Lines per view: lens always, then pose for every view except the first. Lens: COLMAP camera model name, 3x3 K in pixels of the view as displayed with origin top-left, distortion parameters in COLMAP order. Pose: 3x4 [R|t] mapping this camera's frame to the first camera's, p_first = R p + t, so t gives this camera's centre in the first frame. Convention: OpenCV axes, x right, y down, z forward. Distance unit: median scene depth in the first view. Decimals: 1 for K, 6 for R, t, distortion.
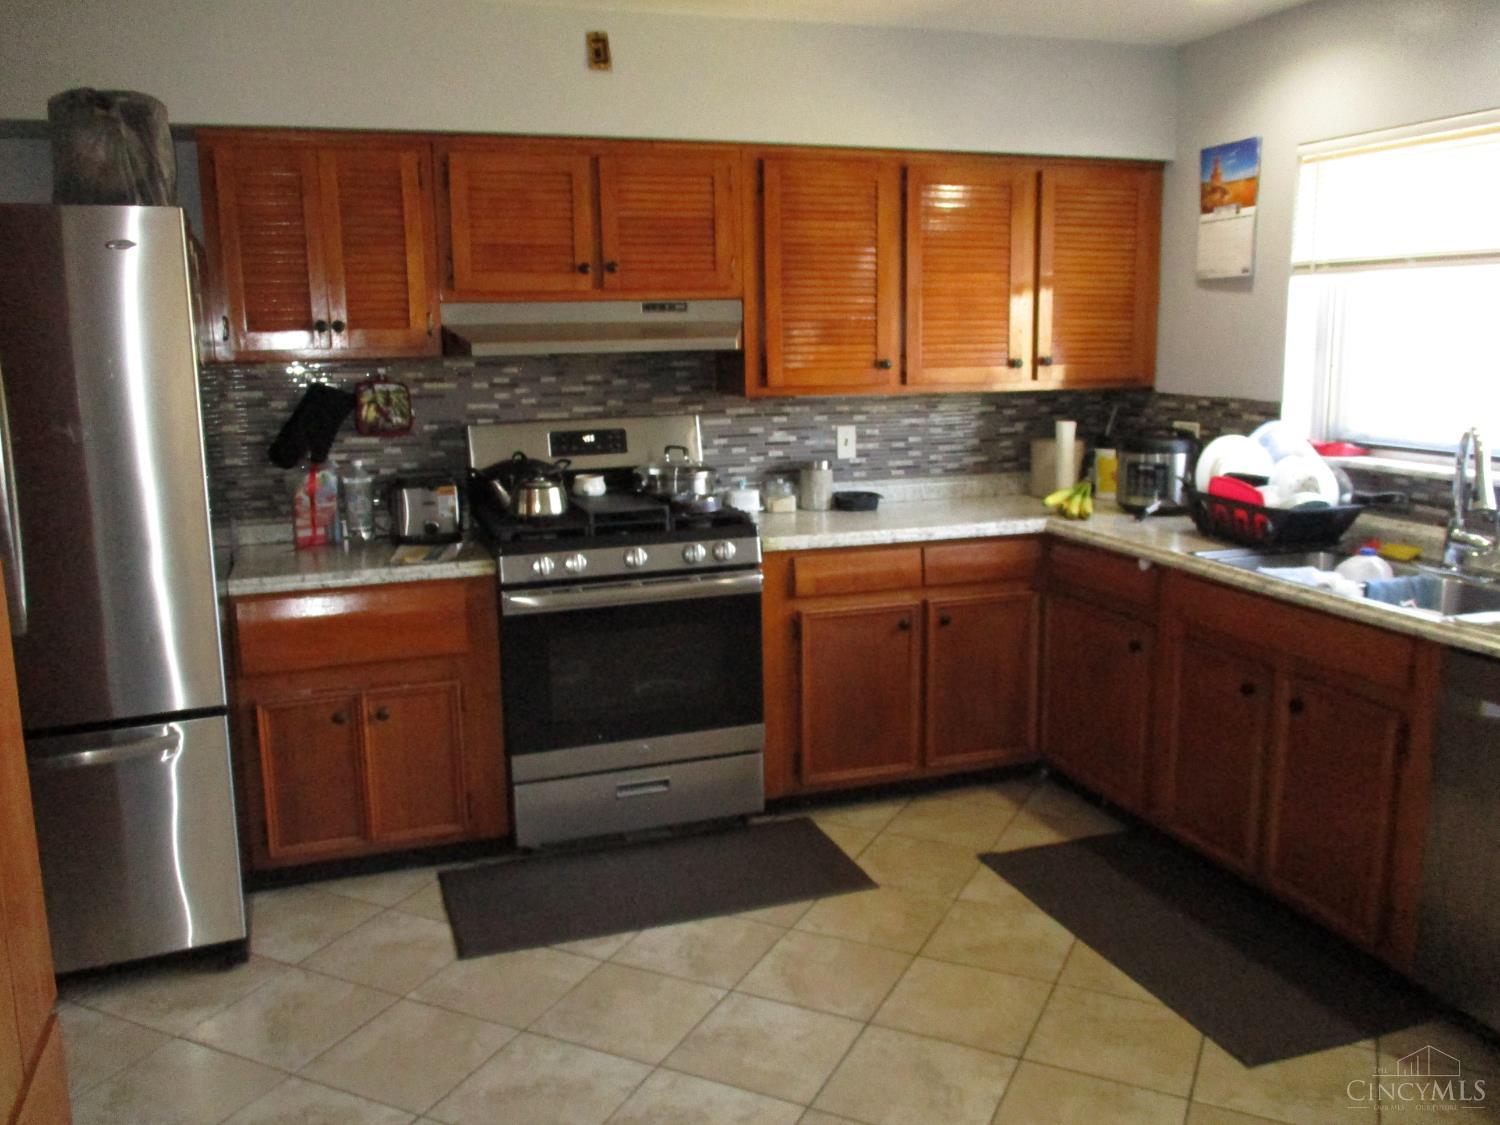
lens RADIAL K [[1261.8, 0, 758.5], [0, 1261.8, 531.5], [0, 0, 1]] dist [-0.024091, 0.011422]
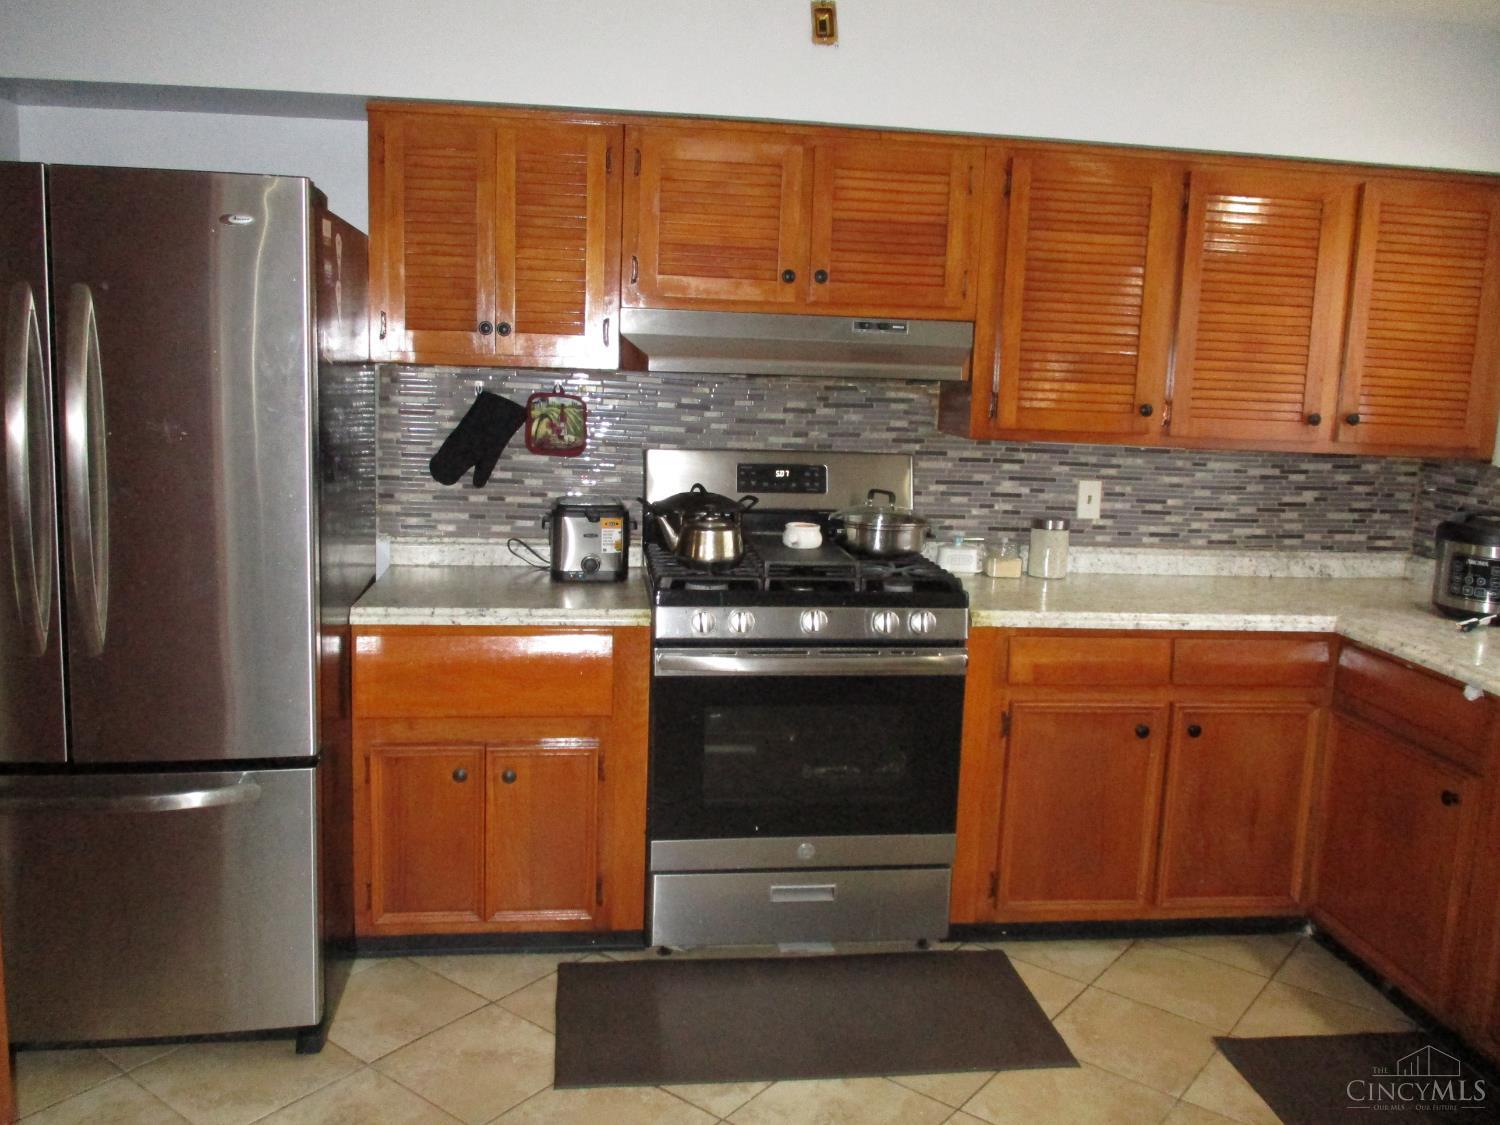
lens RADIAL K [[1261.8, 0, 758.5], [0, 1261.8, 531.5], [0, 0, 1]] dist [-0.024091, 0.011422]
pose [[0.977471, 0.080877, -0.194958, 0.021315], [-0.085167, 0.996272, -0.013710, -0.021453], [0.193123, 0.030005, 0.980716, 0.150696]]
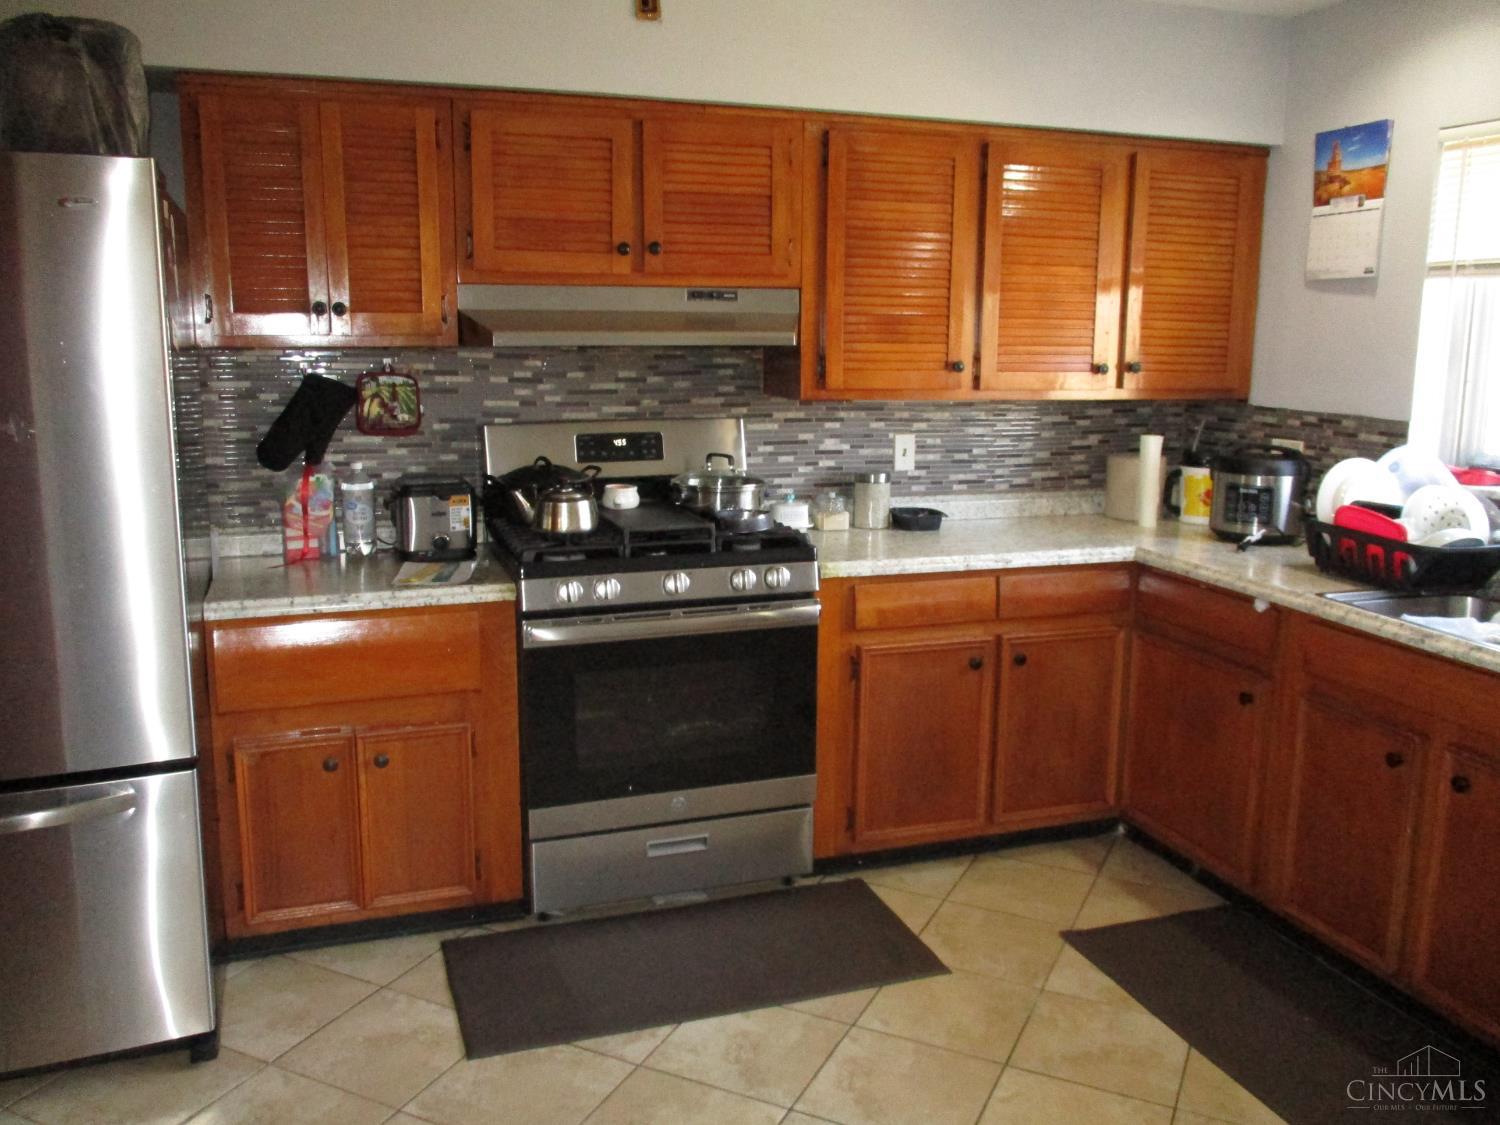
lens RADIAL K [[1261.8, 0, 758.5], [0, 1261.8, 531.5], [0, 0, 1]] dist [-0.024091, 0.011422]
pose [[0.999715, 0.023451, 0.004536, -0.040943], [-0.023470, 0.999716, 0.004099, -0.017824], [-0.004439, -0.004204, 0.999981, 0.118098]]
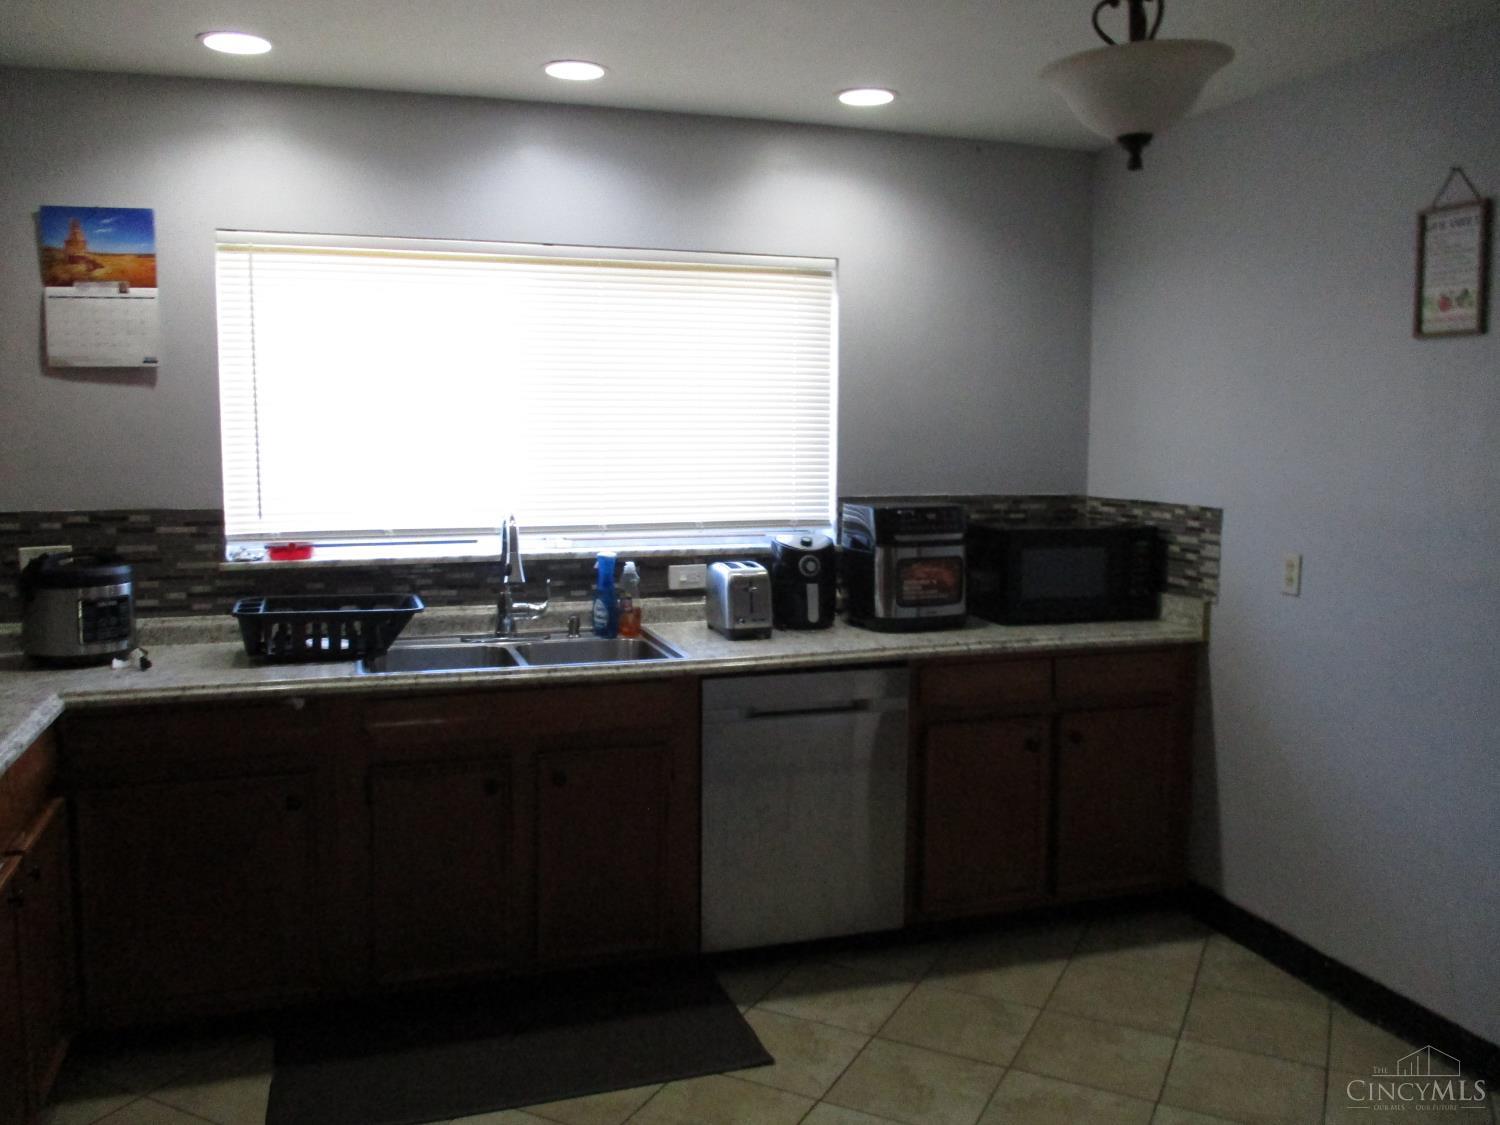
lens RADIAL K [[1243.1, 0, 748.5], [0, 1243.1, 529.7], [0, 0, 1]] dist [-0.004940, -0.000057]
pose [[0.031832, -0.077395, 0.996492, -0.451347], [0.159836, 0.984561, 0.071363, -0.088673], [-0.986630, 0.157004, 0.043711, 0.574572]]
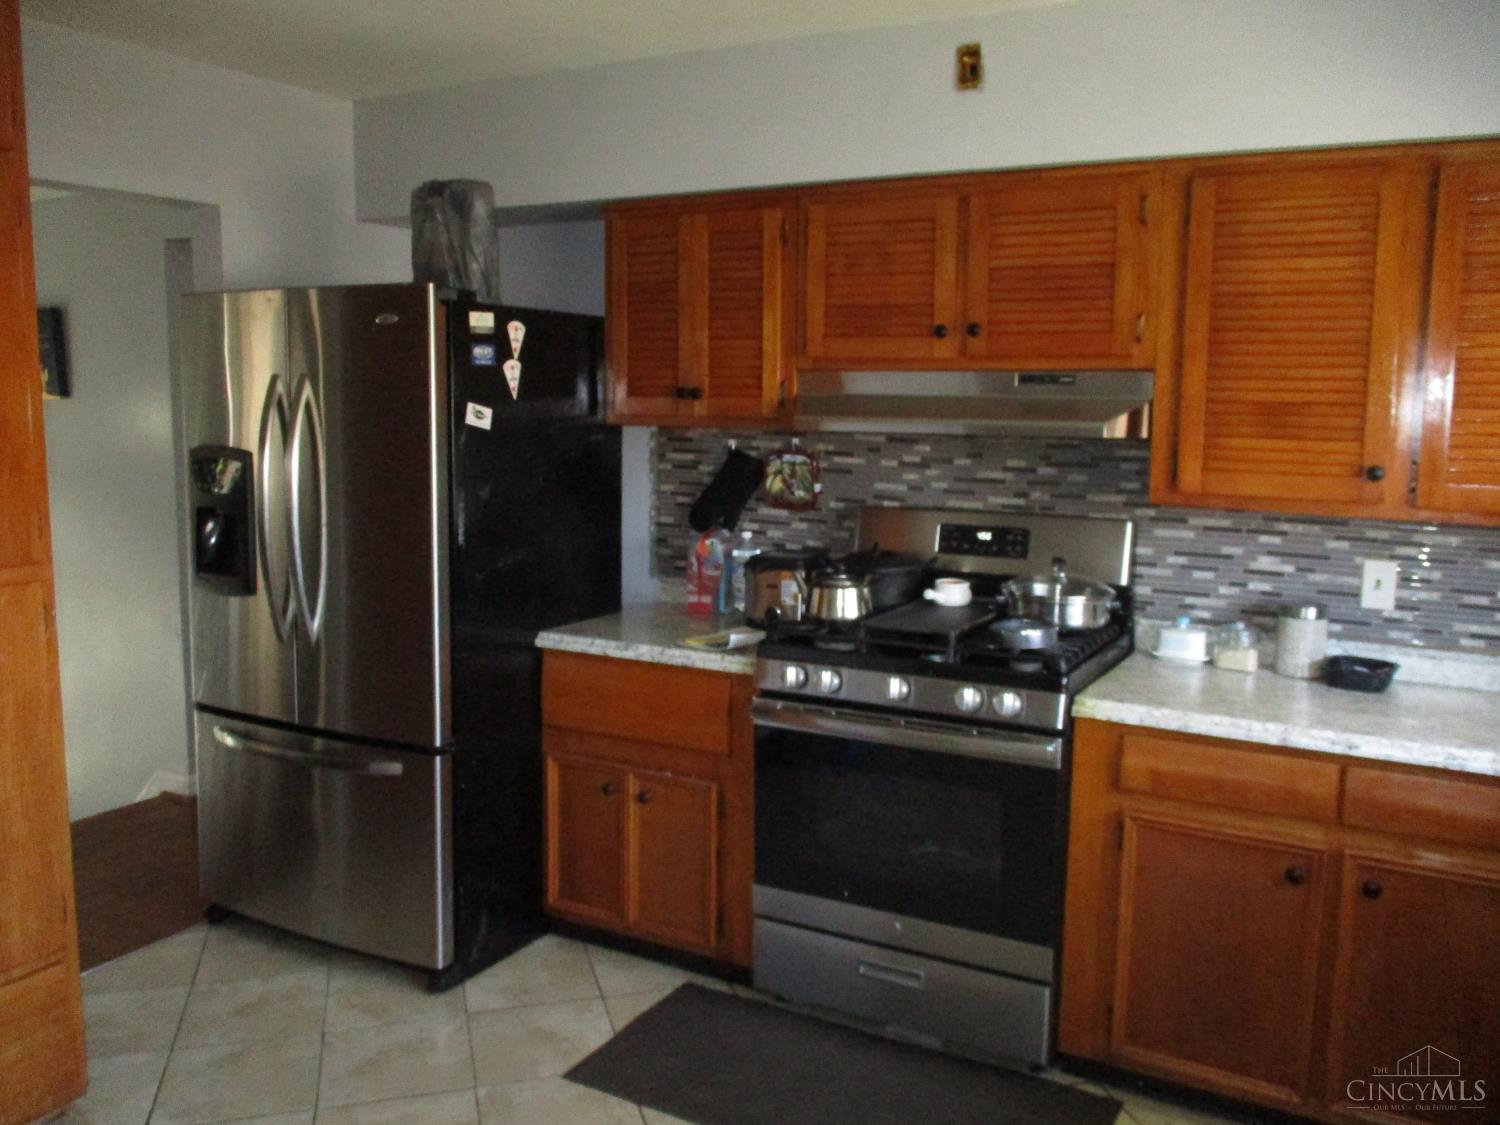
lens RADIAL K [[1261.8, 0, 758.5], [0, 1261.8, 531.5], [0, 0, 1]] dist [-0.024091, 0.011422]
pose [[0.662258, 0.107514, -0.741522, 0.381202], [-0.141609, 0.989776, 0.017037, -0.070634], [0.735773, 0.093724, 0.670712, 0.343322]]
